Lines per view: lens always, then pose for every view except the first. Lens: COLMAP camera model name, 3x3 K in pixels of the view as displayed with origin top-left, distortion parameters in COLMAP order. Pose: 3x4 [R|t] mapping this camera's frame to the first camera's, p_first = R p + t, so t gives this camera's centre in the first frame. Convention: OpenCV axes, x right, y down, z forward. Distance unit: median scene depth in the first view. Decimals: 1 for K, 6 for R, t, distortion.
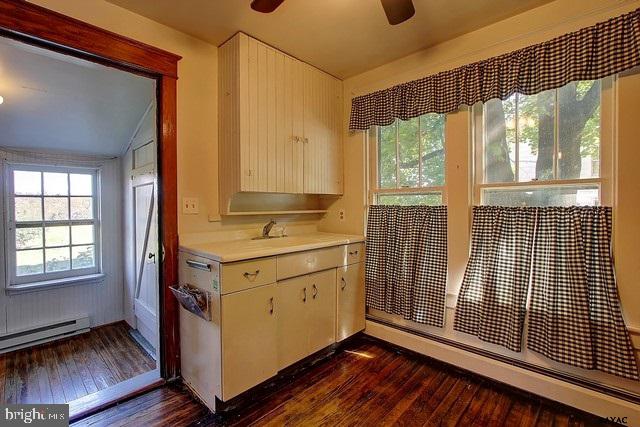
lens RADIAL K [[294.0, 0, 316.2], [0, 294.0, 211.4], [0, 0, 1]] dist [-0.011636, 0.001082]
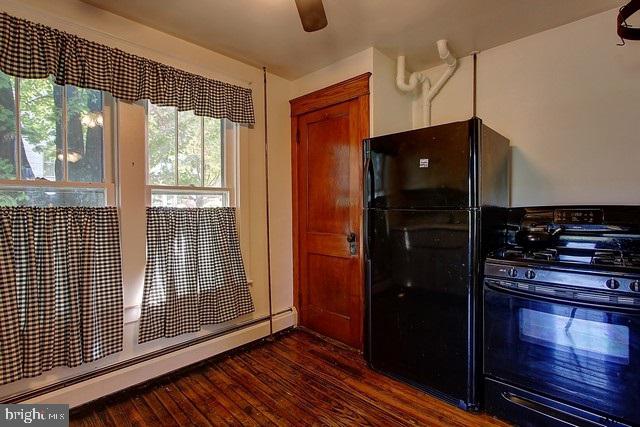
lens RADIAL K [[294.0, 0, 318.3], [0, 294.0, 210.8], [0, 0, 1]] dist [-0.011636, 0.001082]
pose [[0.022064, -0.010310, 0.999703, -0.435030], [0.021412, 0.999722, 0.009838, -0.004305], [-0.999527, 0.021188, 0.022279, 0.437420]]
